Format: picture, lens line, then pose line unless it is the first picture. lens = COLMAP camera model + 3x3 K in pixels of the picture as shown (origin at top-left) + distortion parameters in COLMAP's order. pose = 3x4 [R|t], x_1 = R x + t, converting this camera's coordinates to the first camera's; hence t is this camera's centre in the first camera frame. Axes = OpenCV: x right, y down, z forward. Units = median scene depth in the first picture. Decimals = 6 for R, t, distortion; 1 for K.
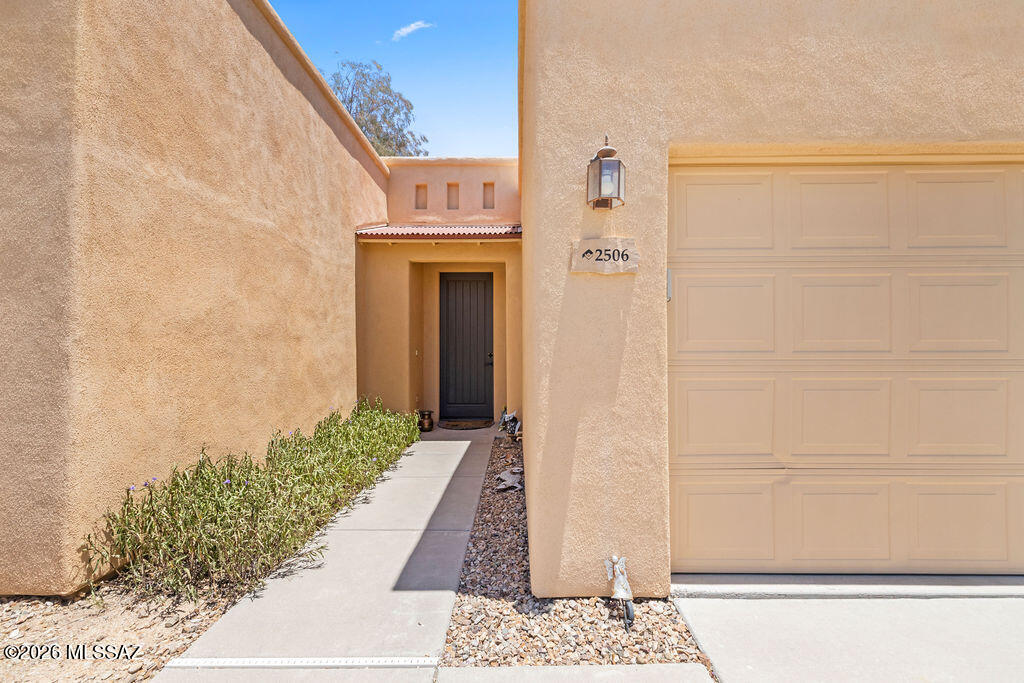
lens RADIAL K [[442.2, 0, 512.0], [0, 442.2, 341.5], [0, 0, 1]] dist [-0.000206, -0.000040]
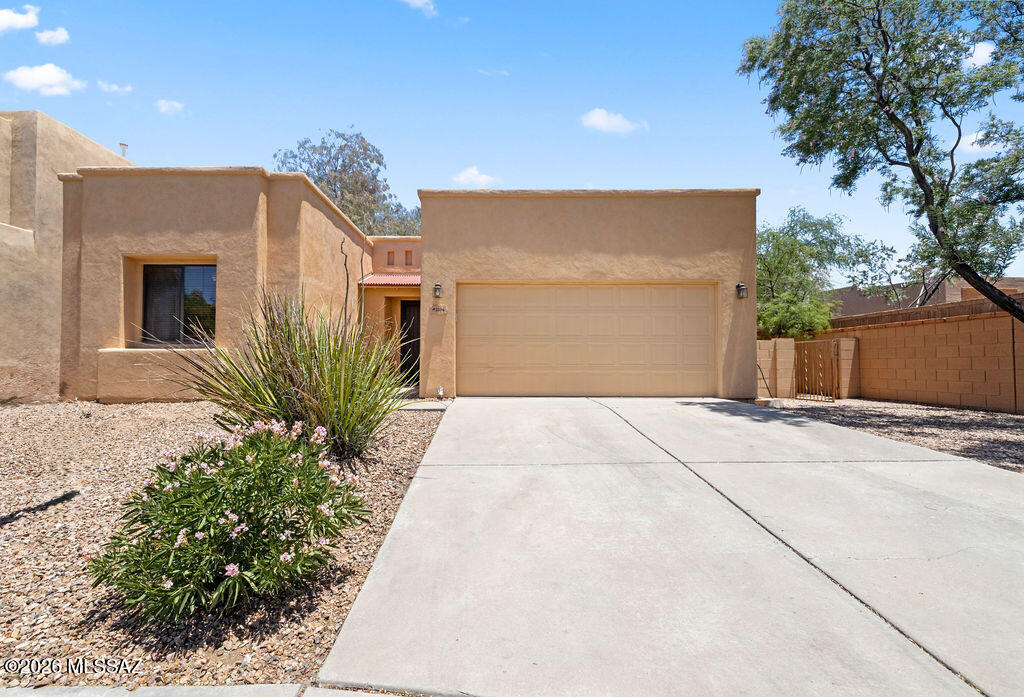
lens RADIAL K [[540.1, 0, 512.0], [0, 540.1, 348.5], [0, 0, 1]] dist [-0.000713, -0.000044]
pose [[0.999757, 0.005325, 0.021397, 0.738571], [-0.005102, 0.999932, -0.010480, 0.188063], [-0.021451, 0.010368, 0.999716, -3.669475]]
